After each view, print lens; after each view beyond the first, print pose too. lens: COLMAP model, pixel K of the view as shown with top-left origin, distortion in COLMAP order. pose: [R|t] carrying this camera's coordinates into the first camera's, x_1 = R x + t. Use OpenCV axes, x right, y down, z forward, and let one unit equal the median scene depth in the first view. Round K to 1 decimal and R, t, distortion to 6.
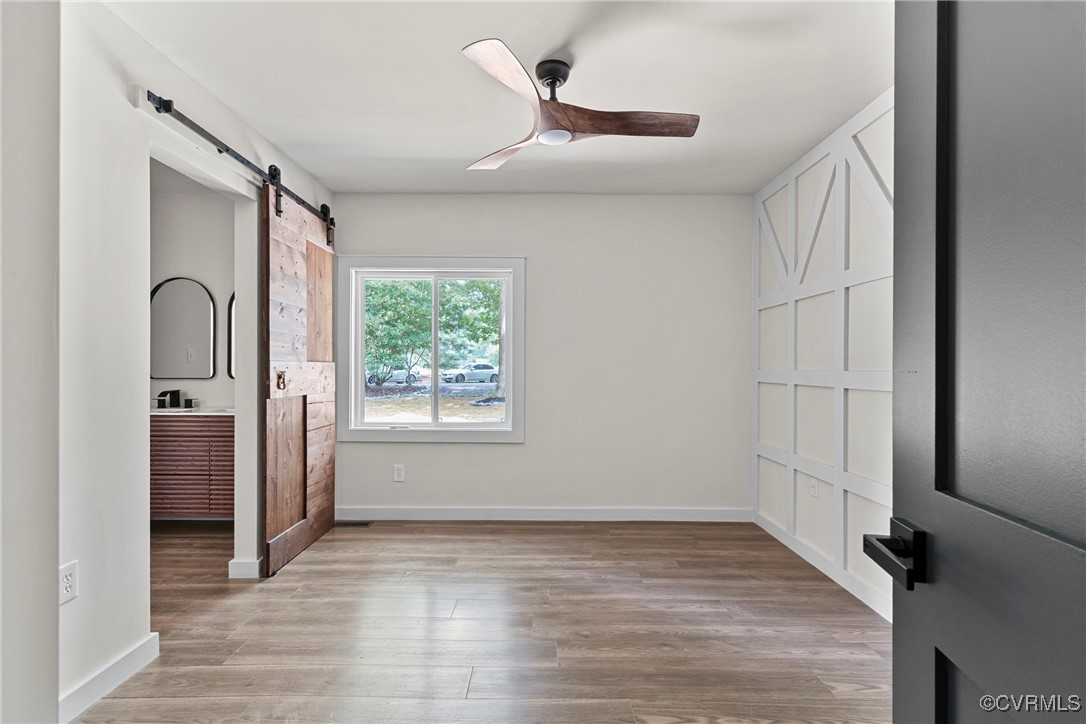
lens RADIAL K [[520.0, 0, 541.6], [0, 520.0, 356.2], [0, 0, 1]] dist [0.001862, 0.000428]
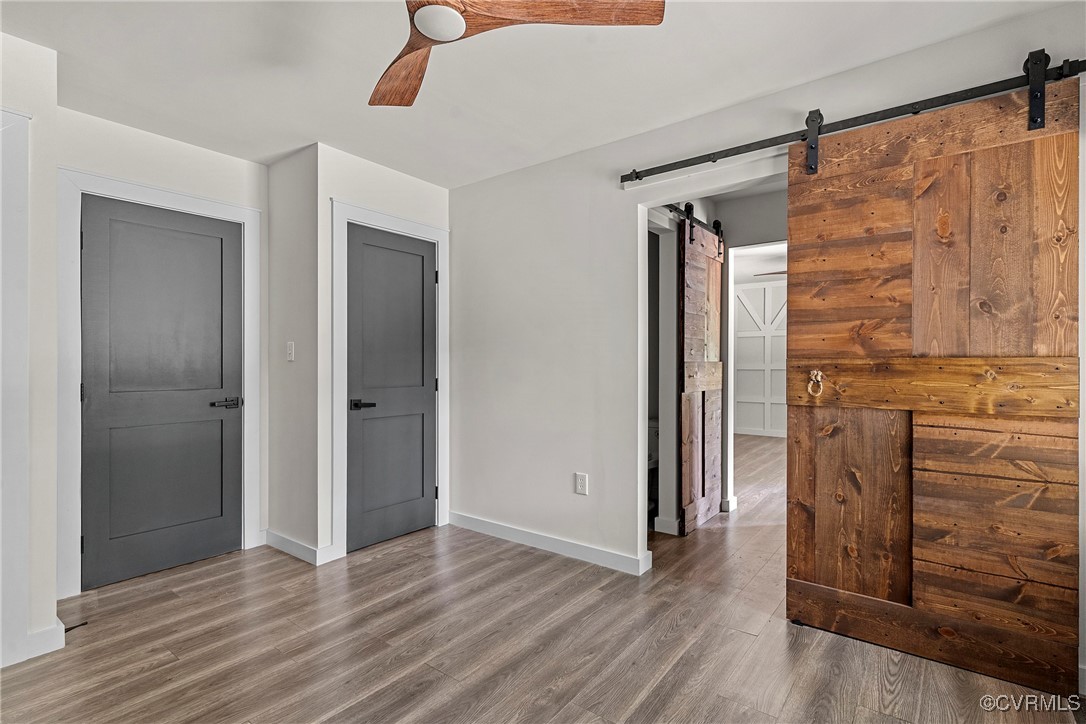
lens RADIAL K [[520.0, 0, 541.6], [0, 520.0, 356.2], [0, 0, 1]] dist [0.001862, 0.000428]
pose [[-0.615123, -0.019647, -0.788186, 0.362637], [0.012070, 0.999338, -0.034330, 0.041904], [0.788339, -0.030631, -0.614479, 1.240218]]
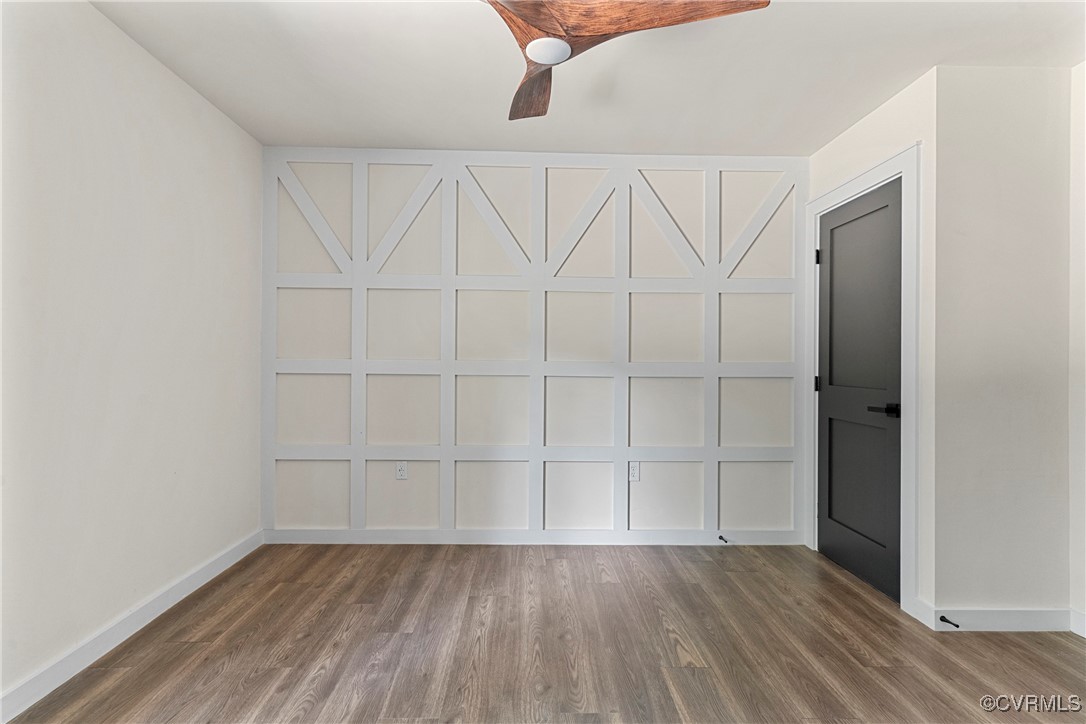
lens RADIAL K [[520.0, 0, 541.6], [0, 520.0, 356.2], [0, 0, 1]] dist [0.001862, 0.000428]
pose [[-0.021046, 0.005159, 0.999765, -0.588882], [-0.029439, 0.999550, -0.005778, 0.028799], [-0.999345, -0.029554, -0.020885, 0.856504]]
